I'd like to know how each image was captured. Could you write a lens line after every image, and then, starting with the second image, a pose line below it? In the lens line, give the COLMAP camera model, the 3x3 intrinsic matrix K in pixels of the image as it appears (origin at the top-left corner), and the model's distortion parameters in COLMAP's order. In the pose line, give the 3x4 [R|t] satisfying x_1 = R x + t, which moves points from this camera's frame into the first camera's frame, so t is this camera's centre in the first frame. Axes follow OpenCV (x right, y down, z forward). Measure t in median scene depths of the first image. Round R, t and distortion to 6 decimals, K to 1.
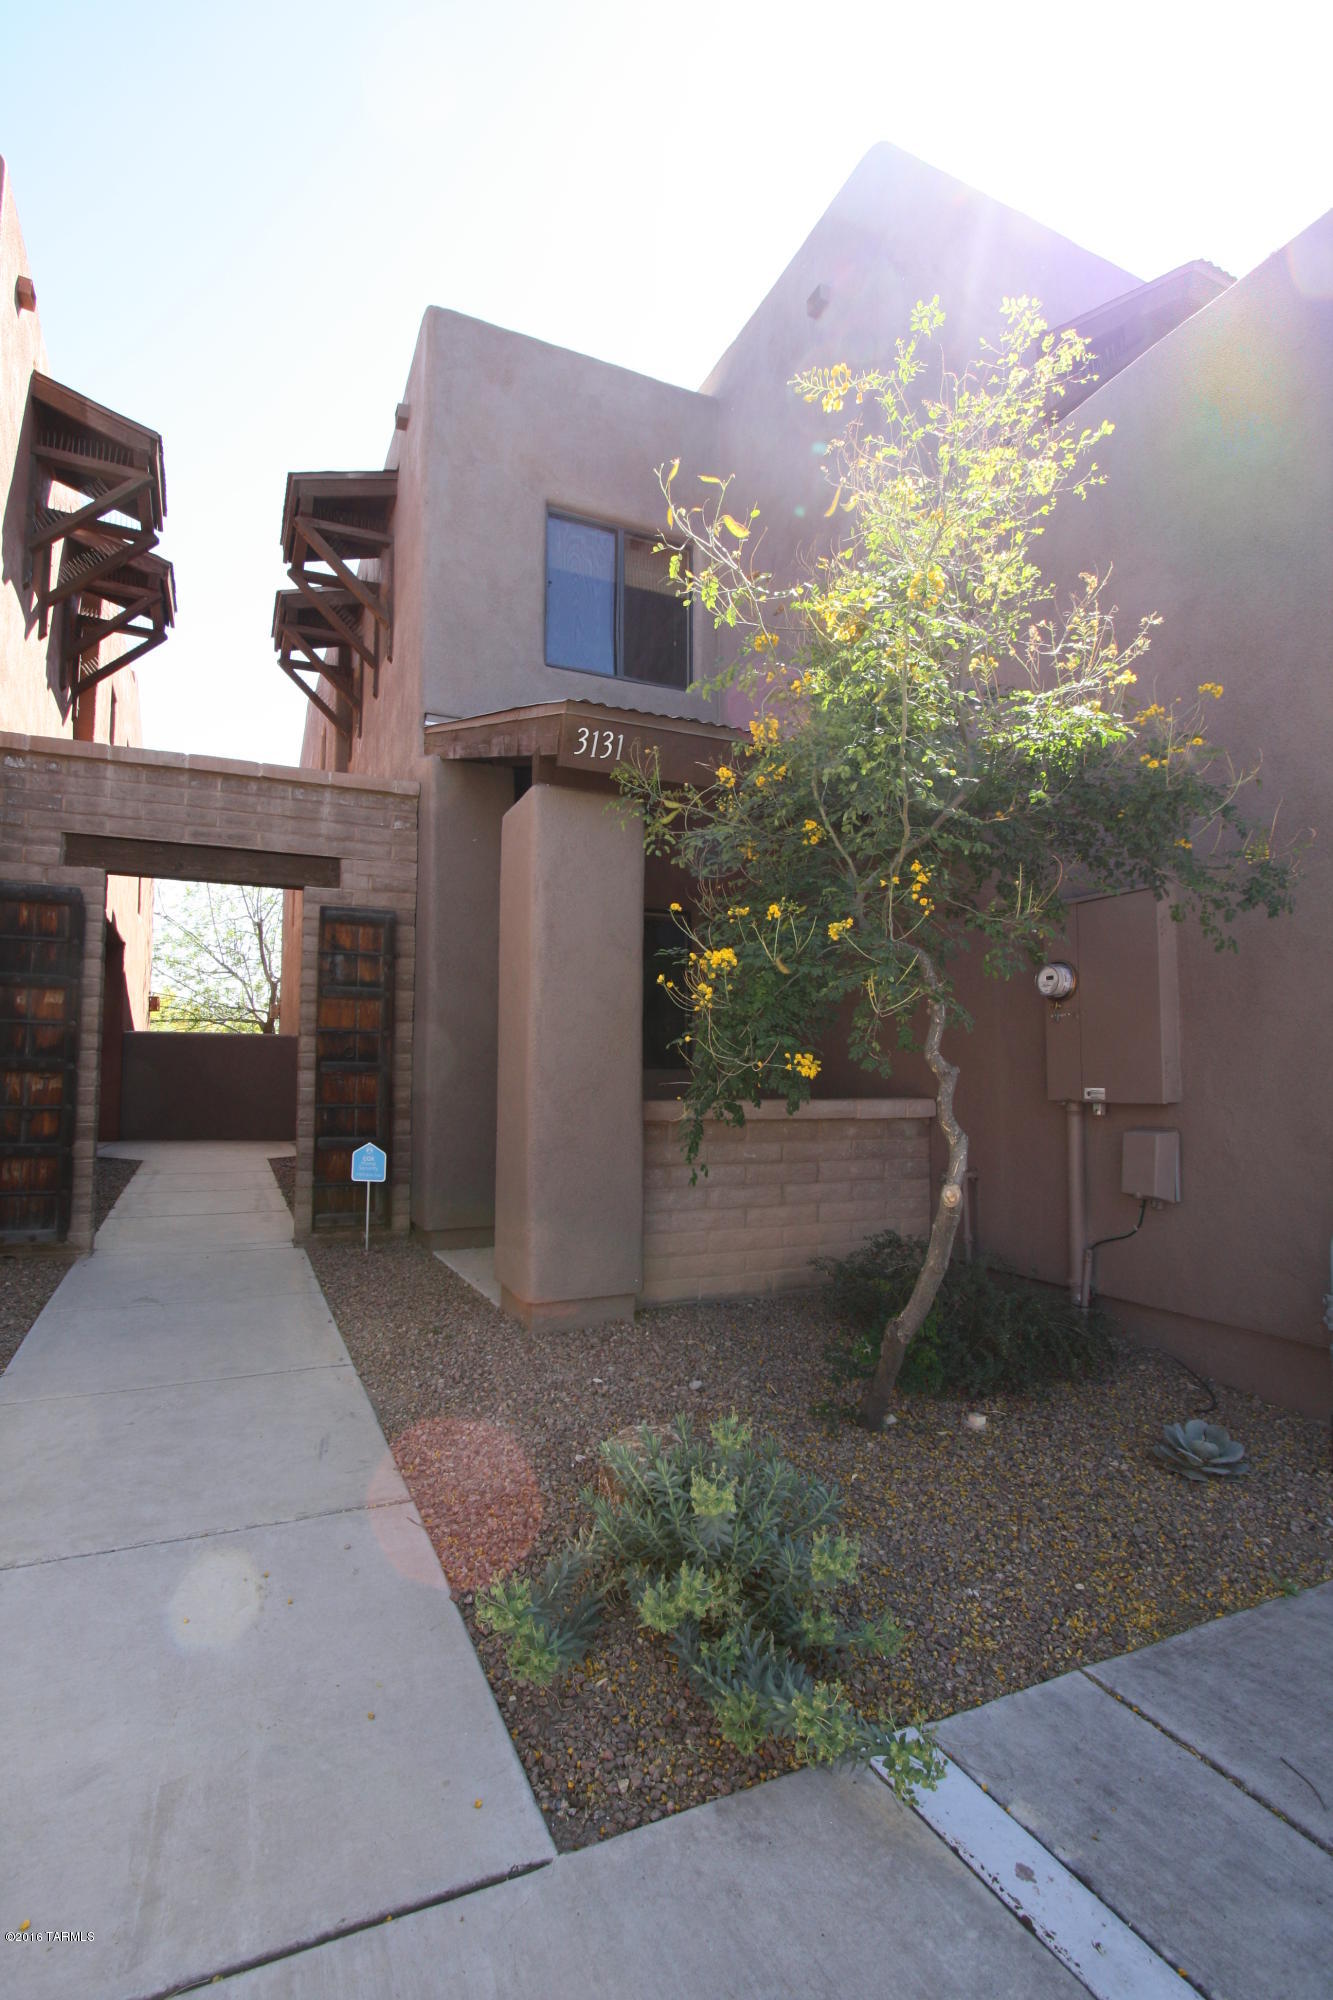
lens RADIAL K [[932.2, 0, 660.0], [0, 932.2, 1030.9], [0, 0, 1]] dist [-0.008894, 0.000175]
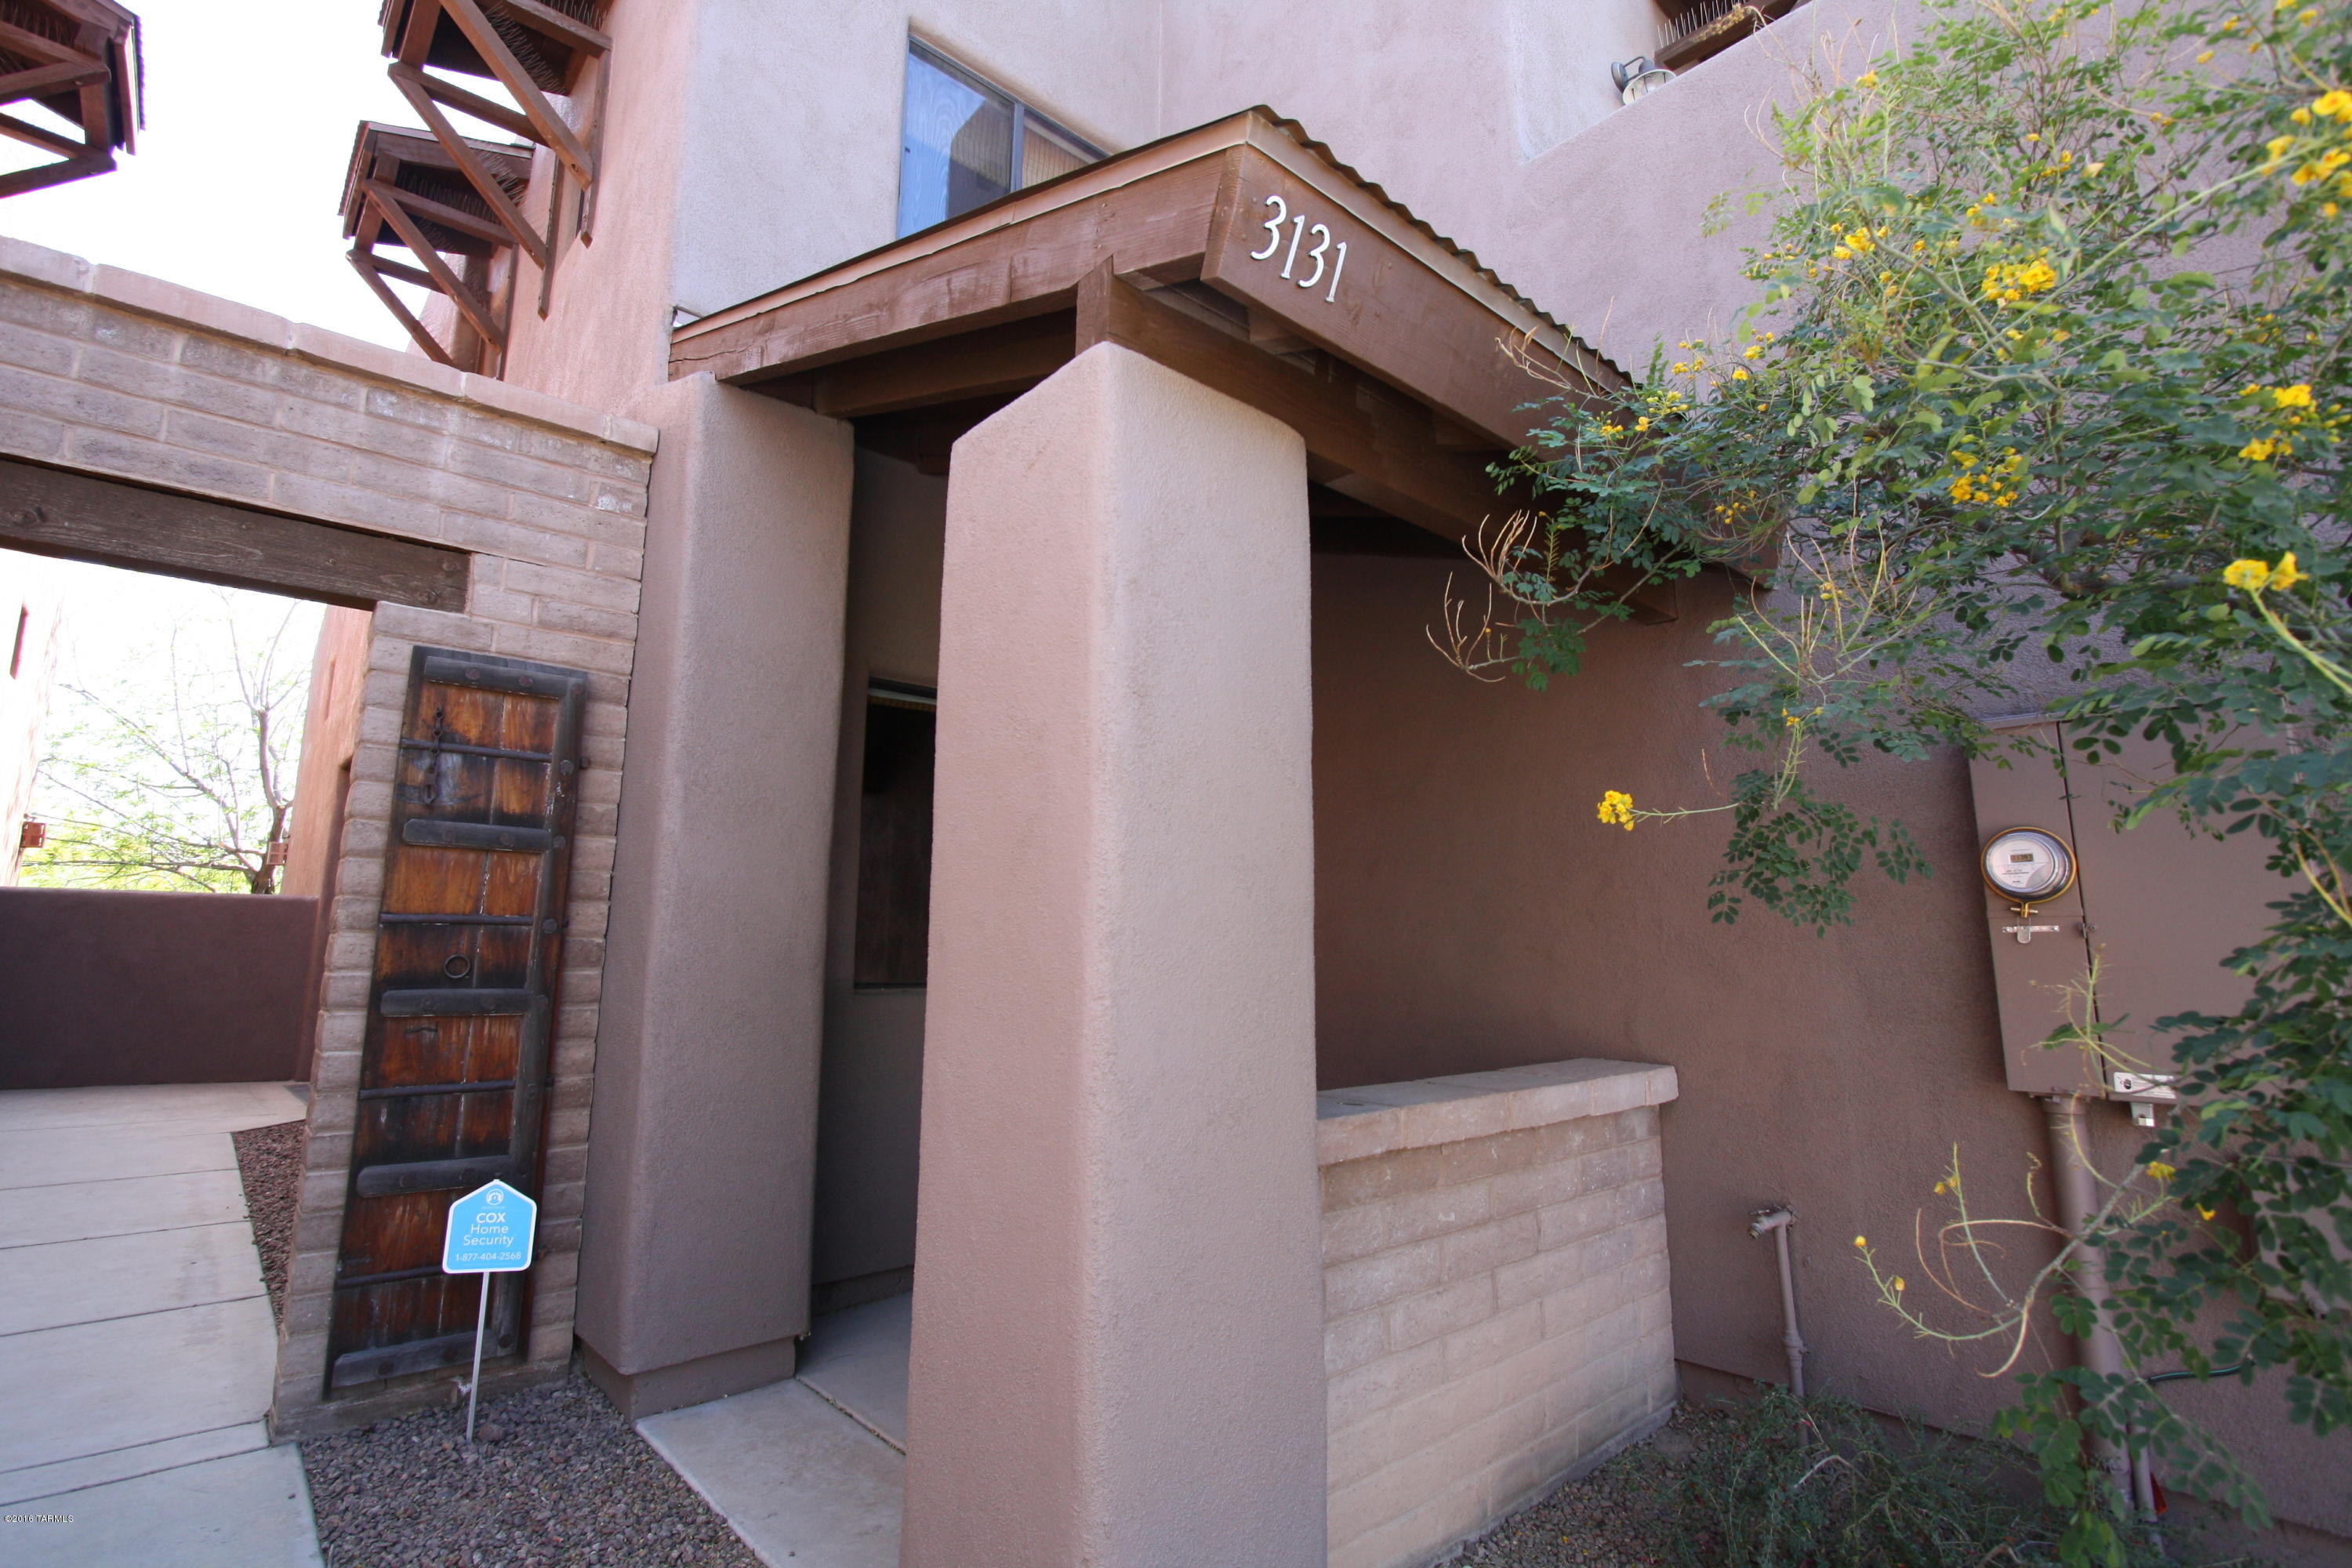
lens RADIAL K [[1096.2, 0, 1176.7], [0, 1096.2, 773.7], [0, 0, 1]] dist [-0.008894, 0.000175]
pose [[0.956127, 0.049407, 0.288757, -0.155226], [-0.018719, 0.993965, -0.108087, -0.019852], [-0.292355, 0.097940, 0.951282, 0.378199]]
